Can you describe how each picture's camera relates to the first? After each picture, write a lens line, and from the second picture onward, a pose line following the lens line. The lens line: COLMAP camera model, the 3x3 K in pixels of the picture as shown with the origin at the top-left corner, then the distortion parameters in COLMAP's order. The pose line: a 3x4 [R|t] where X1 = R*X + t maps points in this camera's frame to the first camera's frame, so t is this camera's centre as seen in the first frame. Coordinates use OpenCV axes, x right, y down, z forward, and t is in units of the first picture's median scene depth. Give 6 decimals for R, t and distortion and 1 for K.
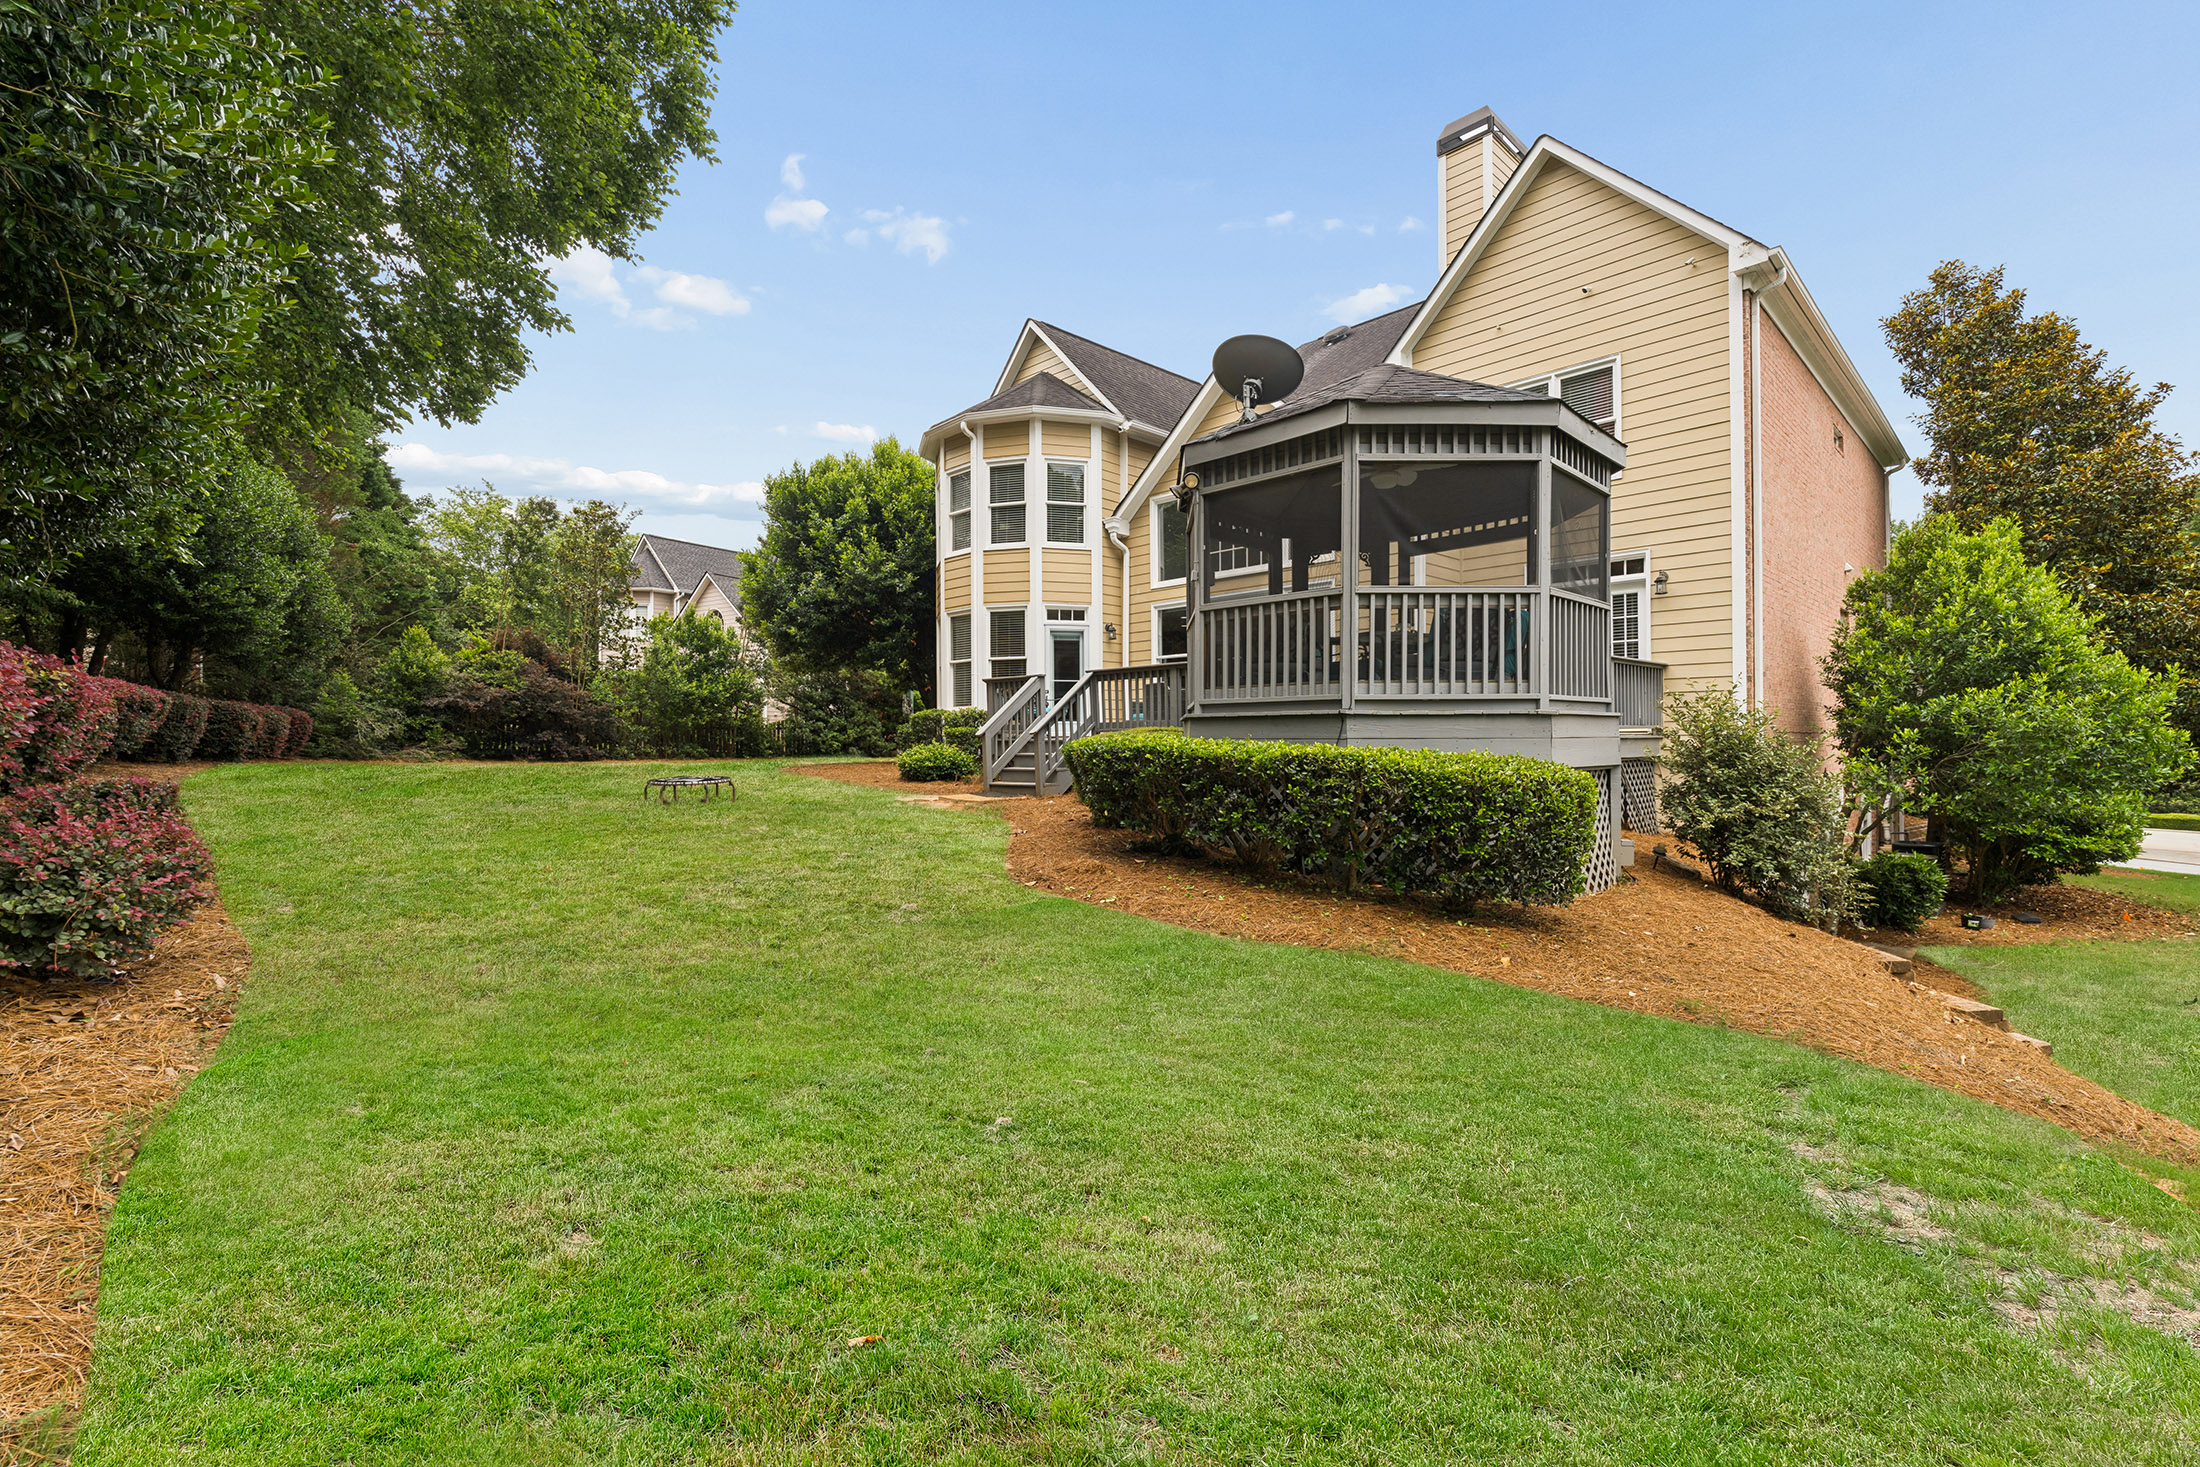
lens RADIAL K [[970.3, 0, 1100.0], [0, 970.3, 733.5], [0, 0, 1]] dist [-0.003114, -0.000046]
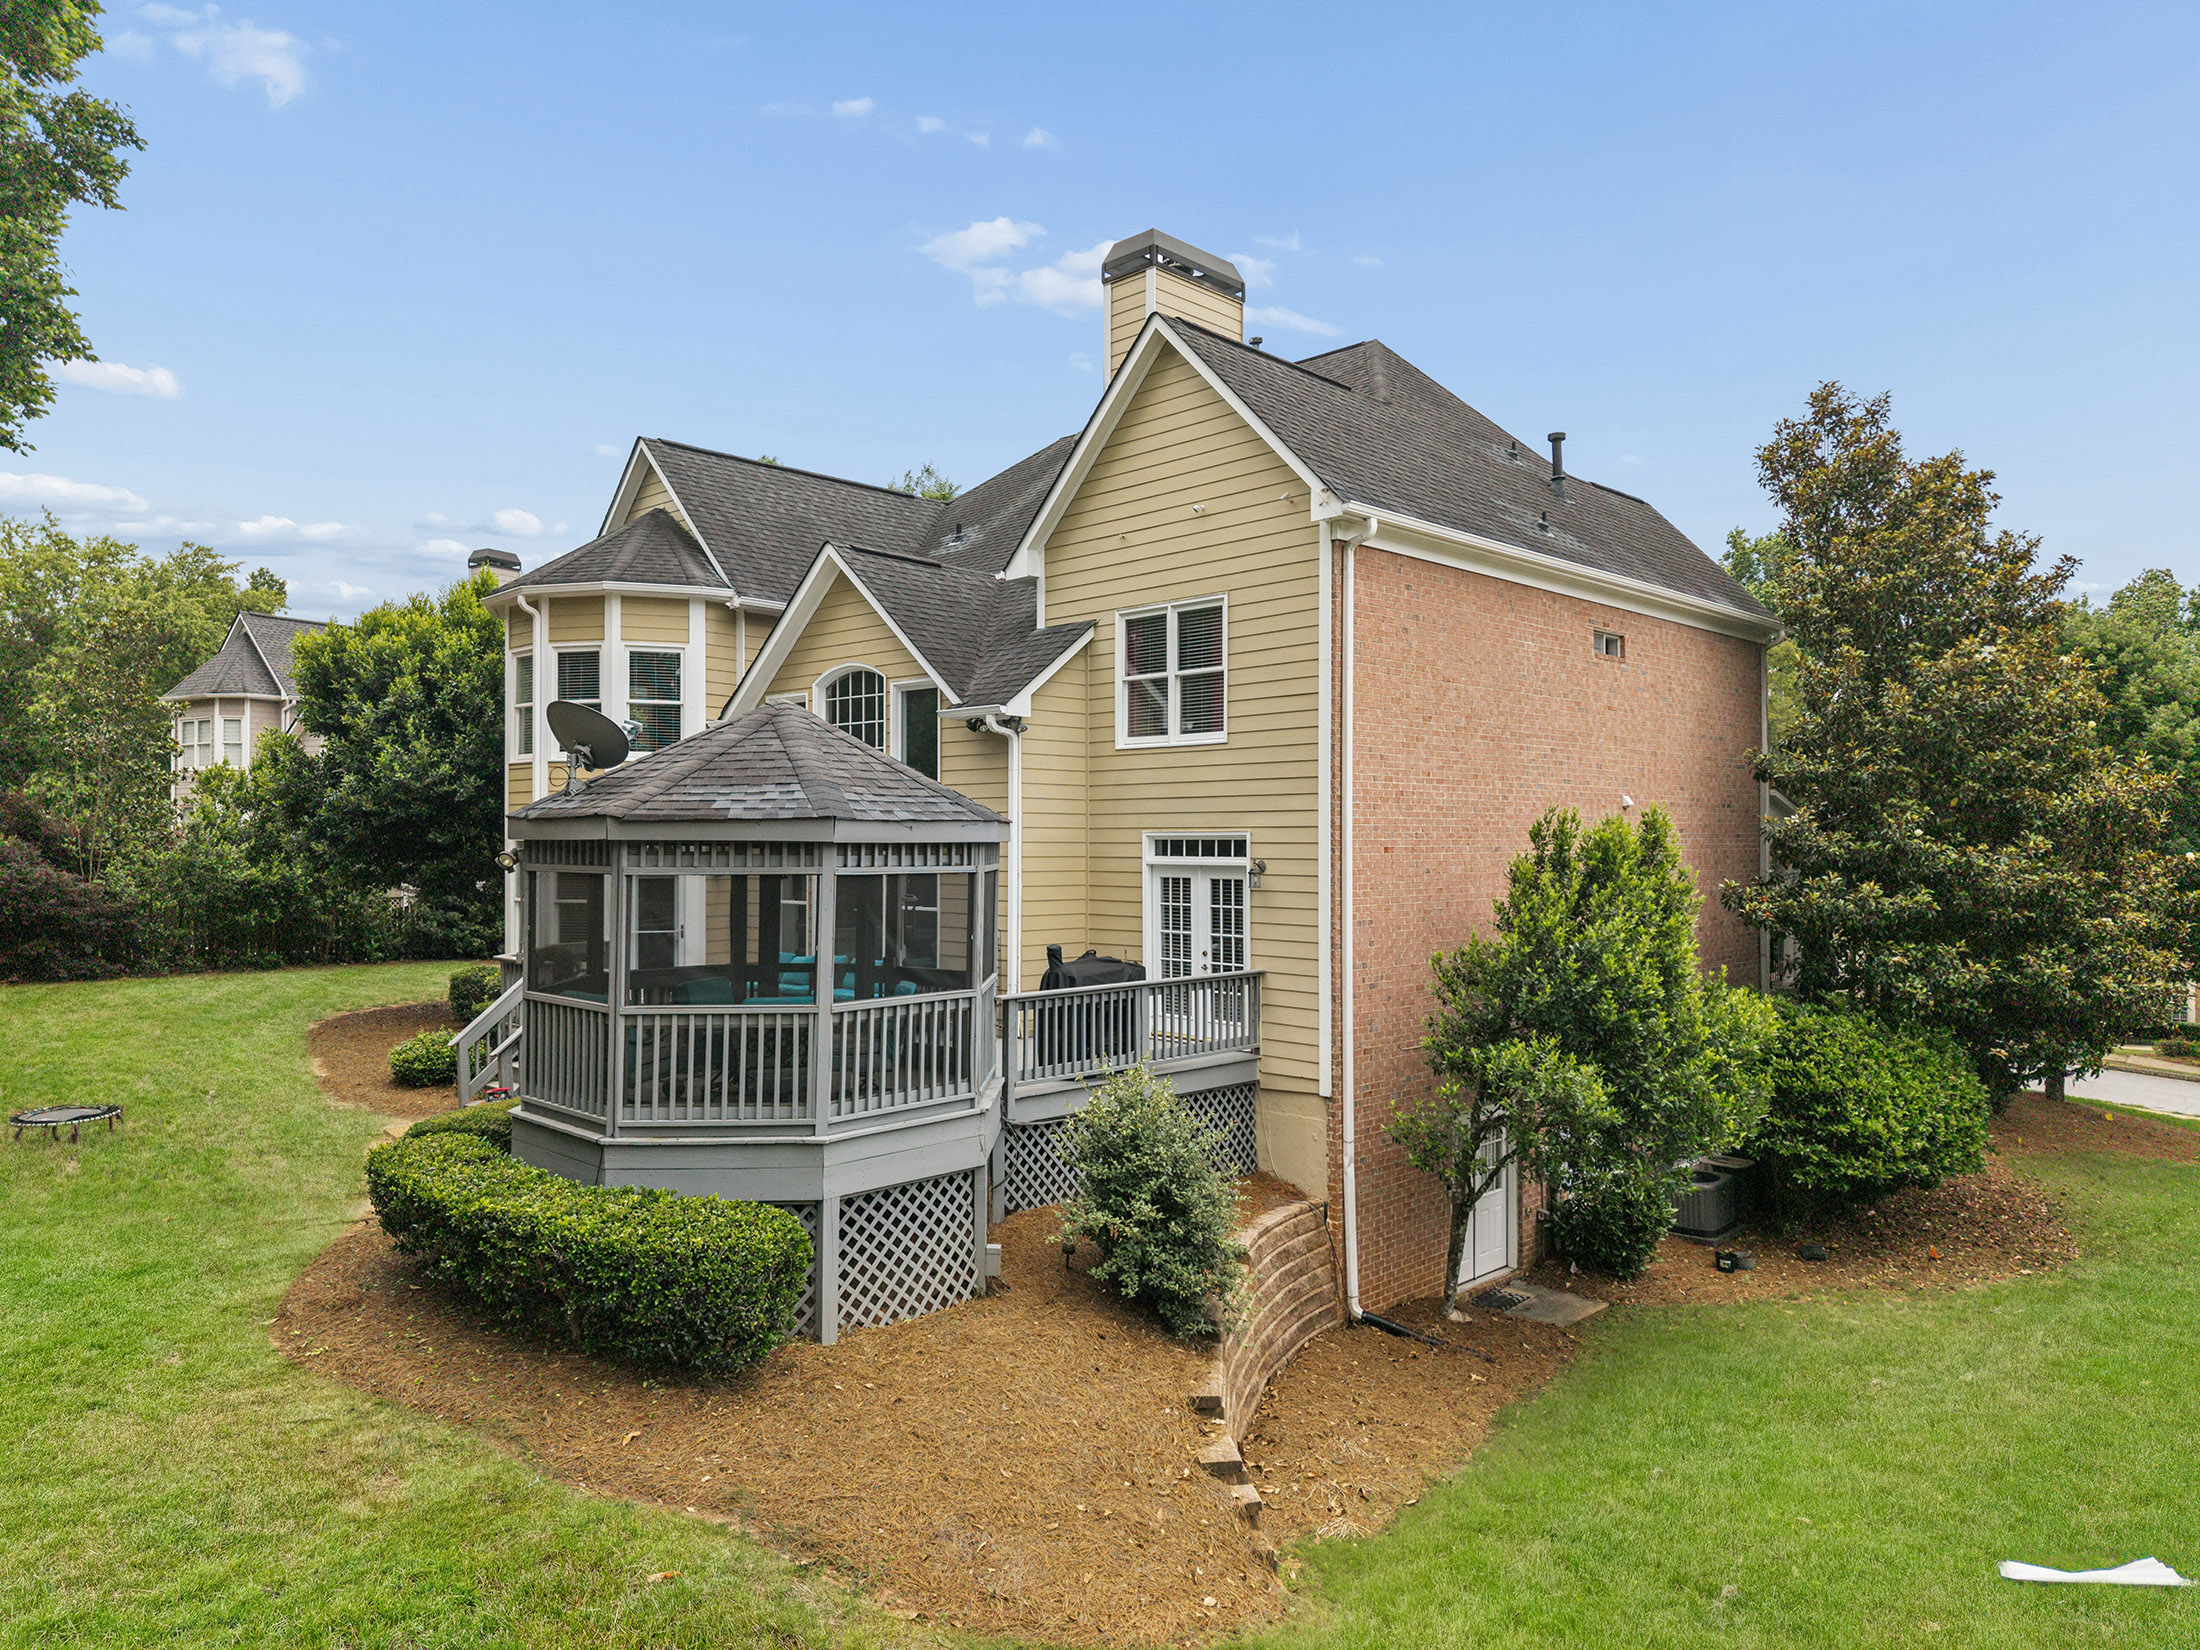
lens RADIAL K [[1483.5, 0, 1100.0], [0, 1483.5, 825.0], [0, 0, 1]] dist [0.010792, -0.000054]
pose [[0.999586, 0.005409, 0.028274, 0.272038], [-0.005285, 0.999976, -0.004468, -0.128429], [-0.028298, 0.004317, 0.999590, -0.186171]]
